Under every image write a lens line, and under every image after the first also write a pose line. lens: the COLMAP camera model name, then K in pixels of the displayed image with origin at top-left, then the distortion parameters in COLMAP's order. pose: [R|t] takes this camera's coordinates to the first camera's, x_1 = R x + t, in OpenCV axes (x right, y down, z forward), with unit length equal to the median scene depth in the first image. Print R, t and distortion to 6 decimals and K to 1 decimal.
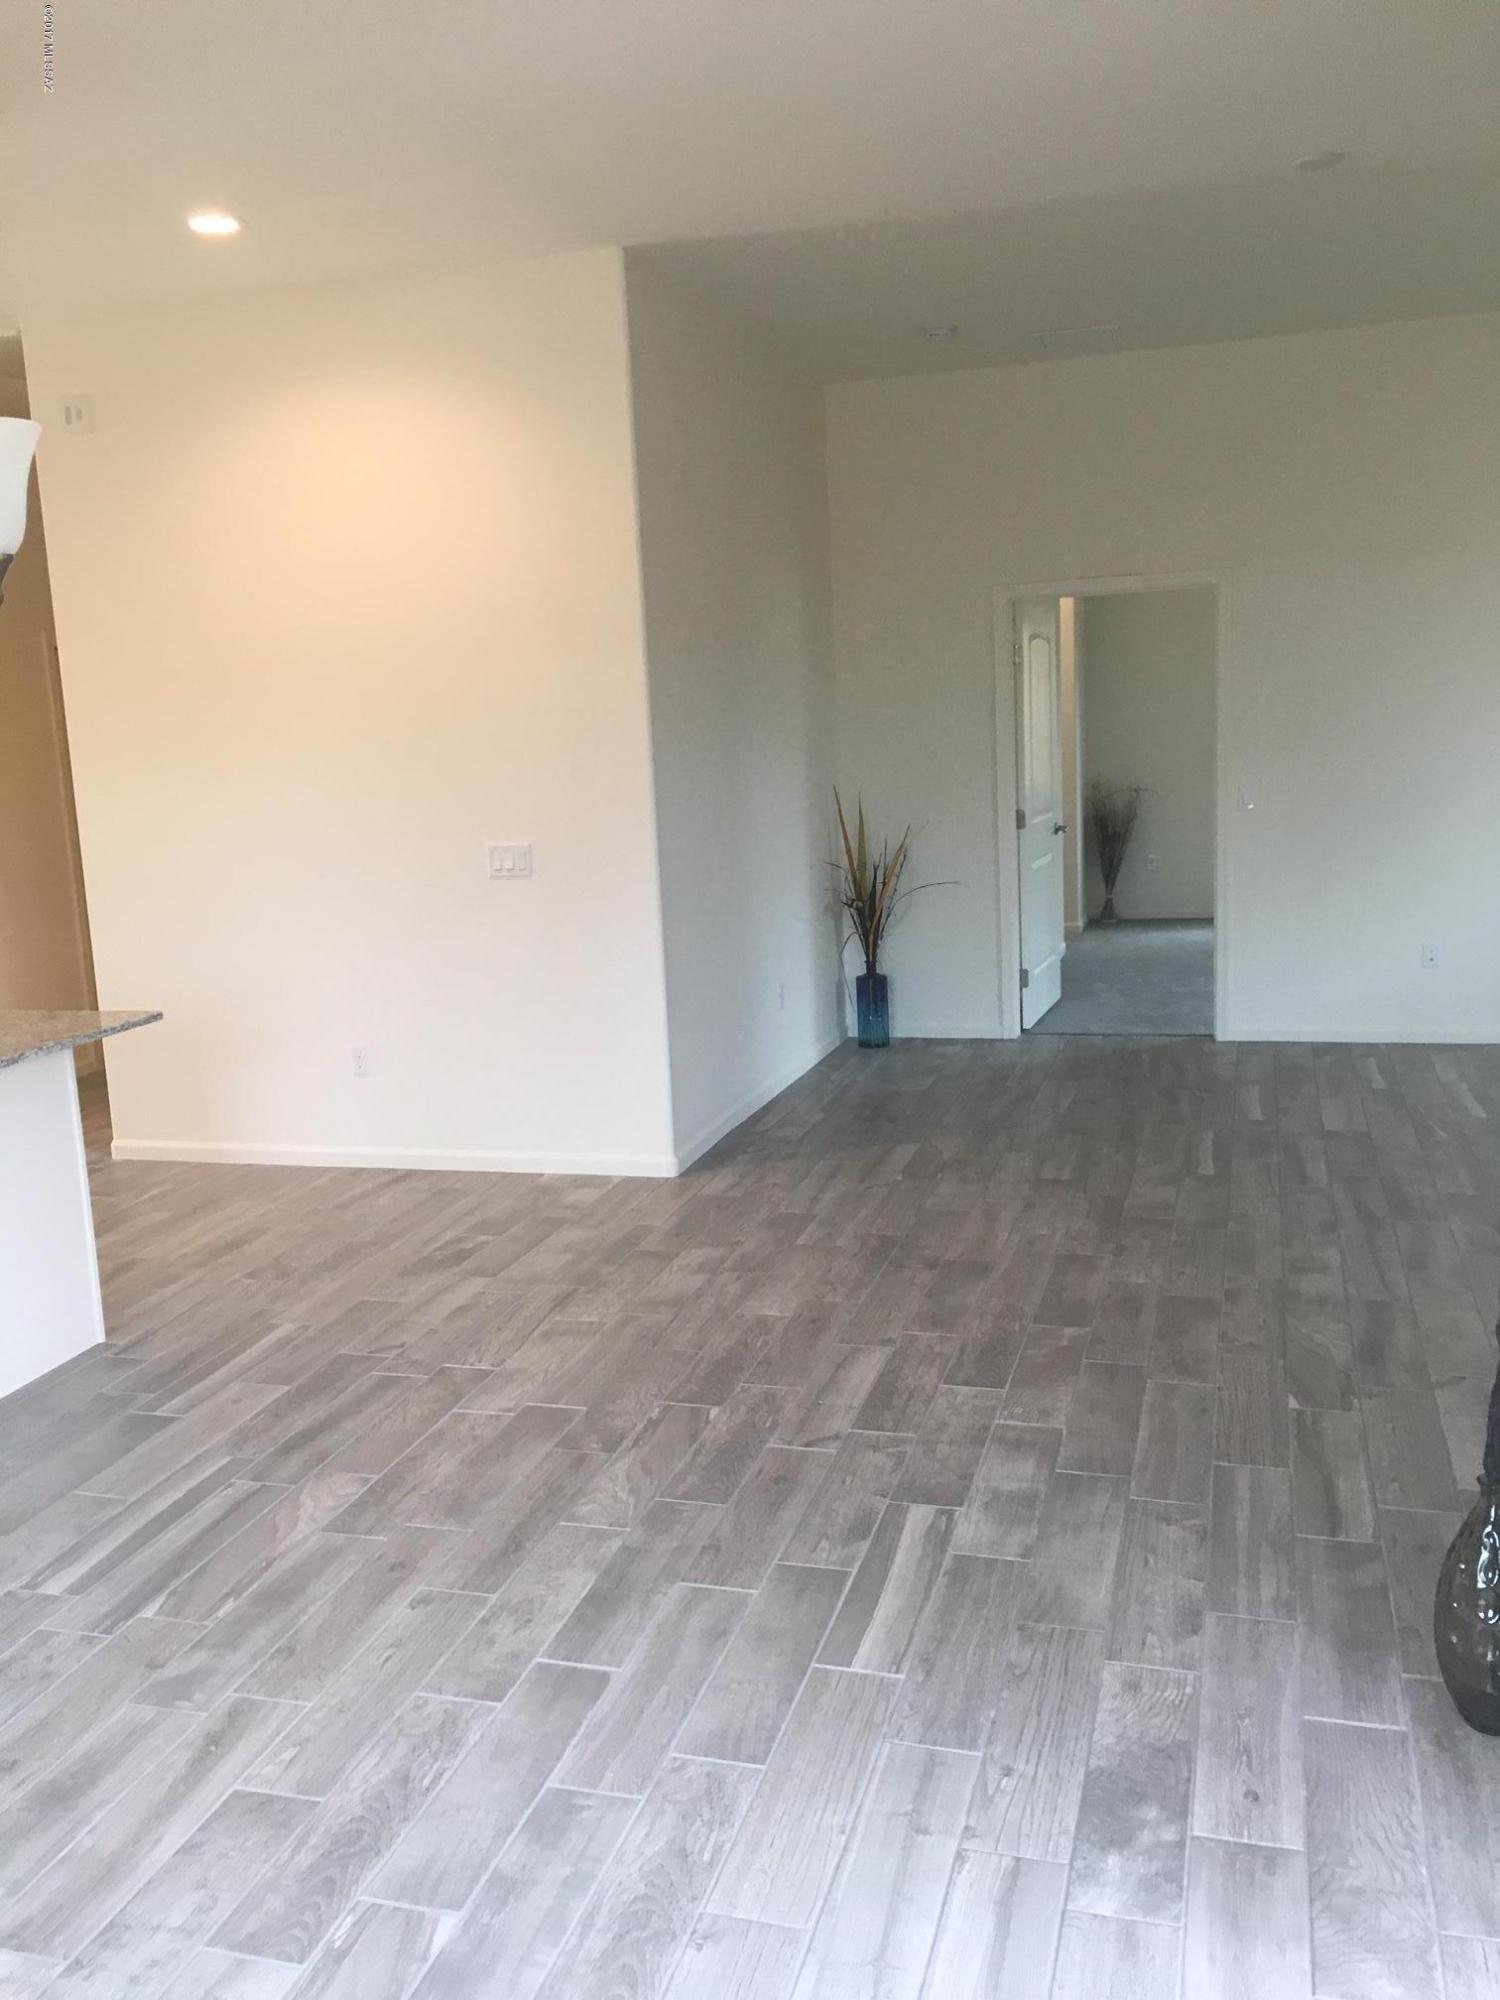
lens RADIAL K [[1698.2, 0, 747.1], [0, 1698.2, 998.1], [0, 0, 1]] dist [0.087973, -0.109217]
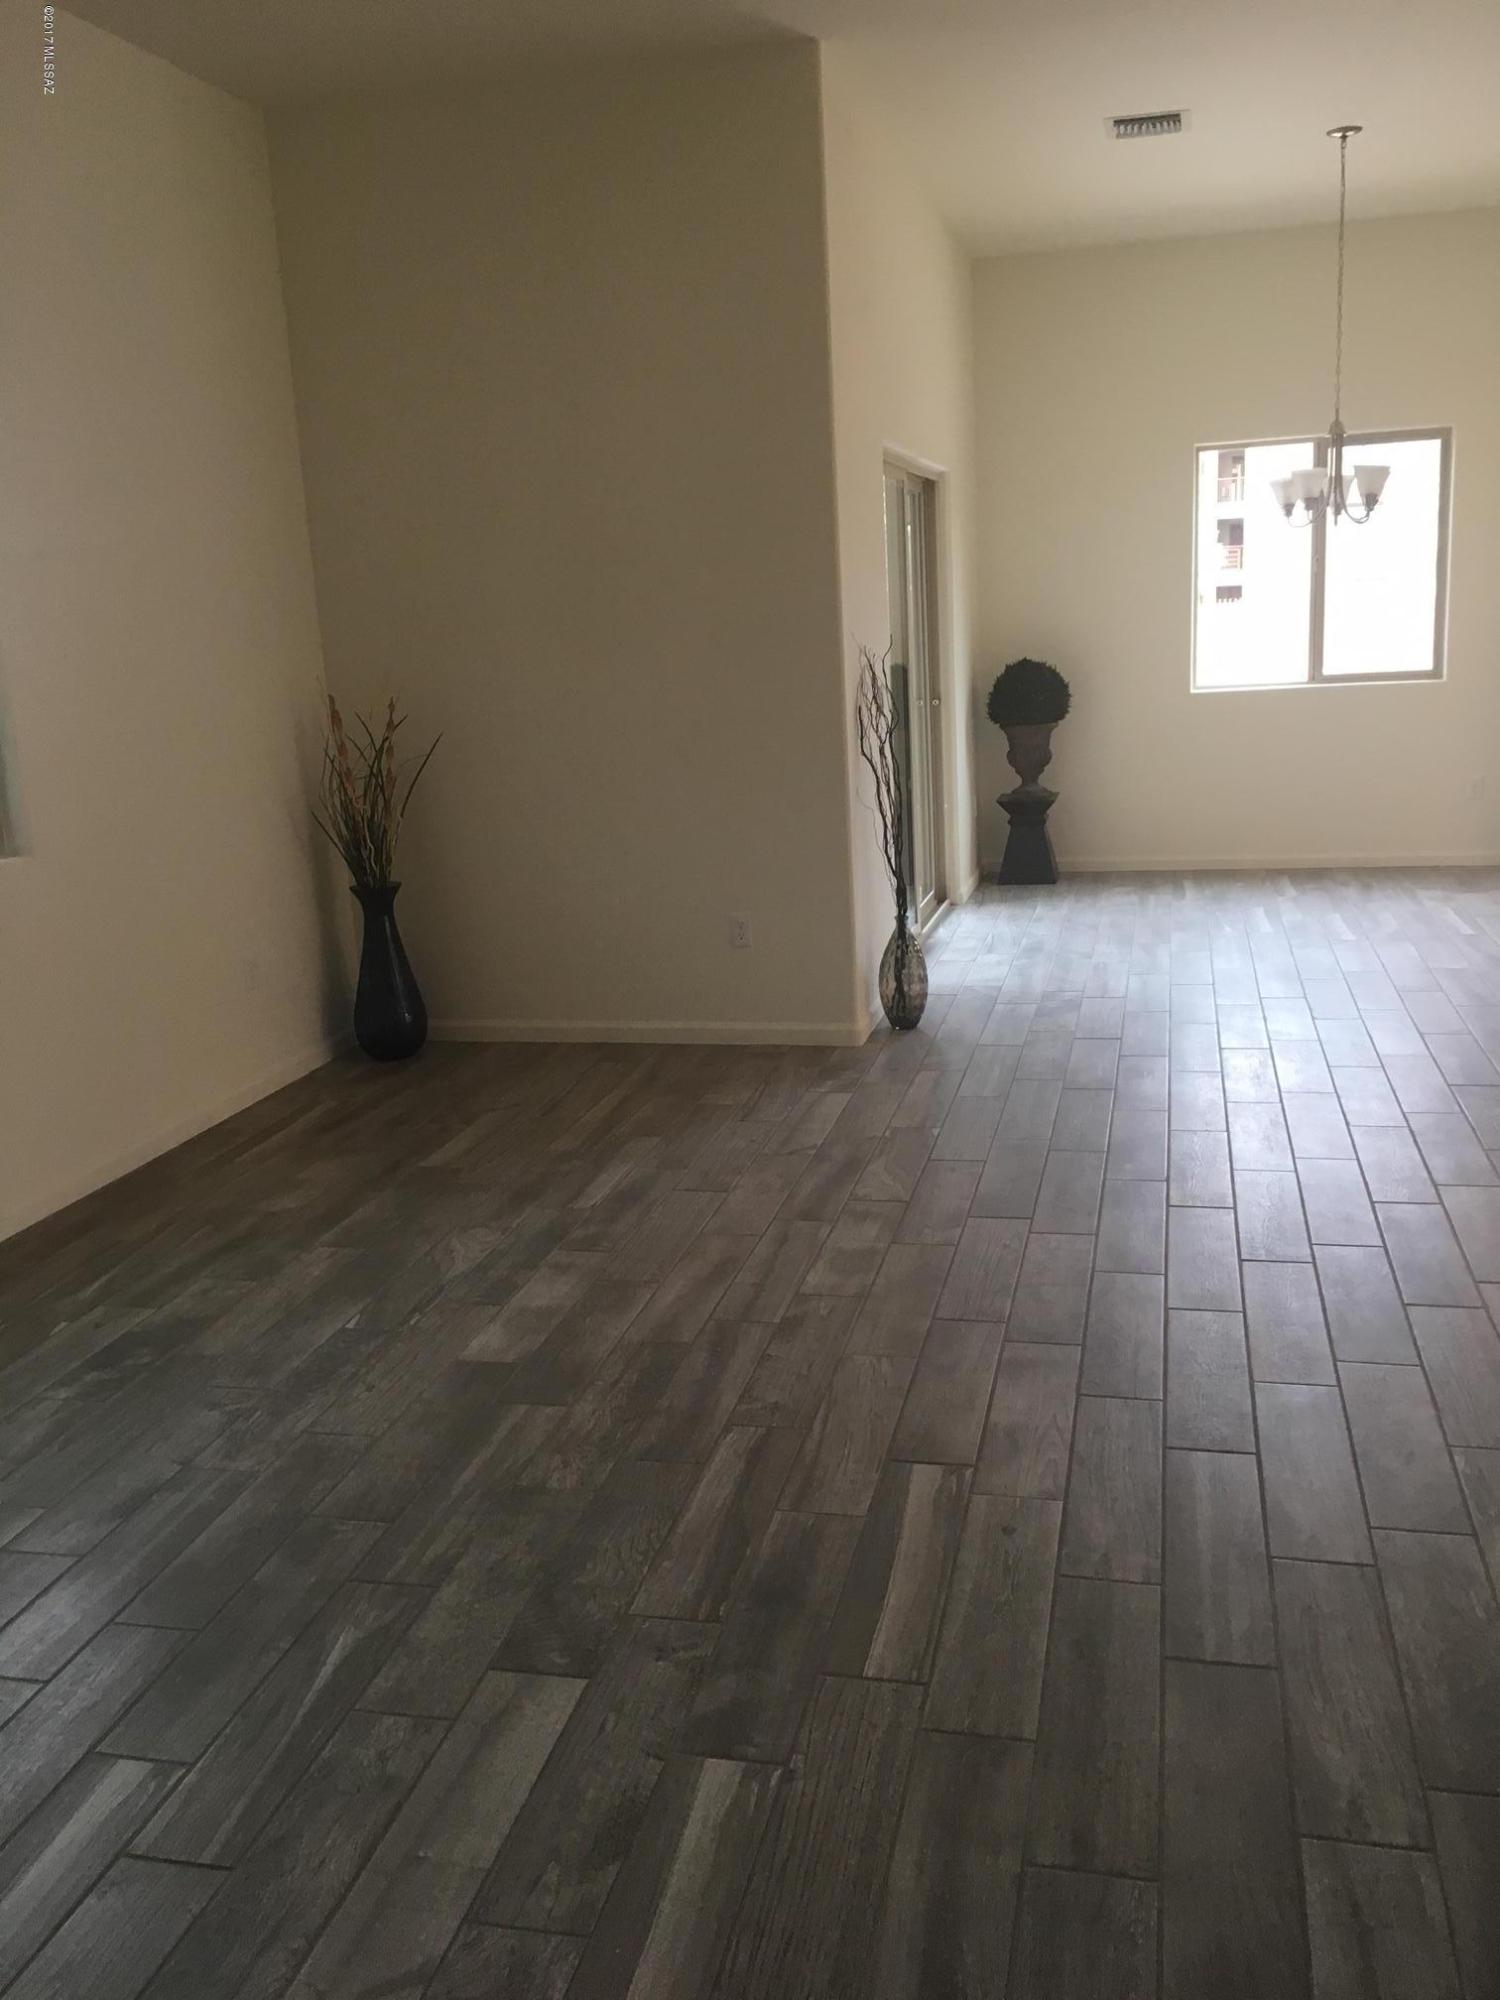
lens RADIAL K [[1698.2, 0, 761.2], [0, 1698.2, 990.0], [0, 0, 1]] dist [0.087973, -0.109217]
pose [[-0.993866, 0.105361, -0.033605, 0.379108], [0.084965, 0.921971, 0.377824, -0.270117], [0.070791, 0.372652, -0.925267, 1.676315]]
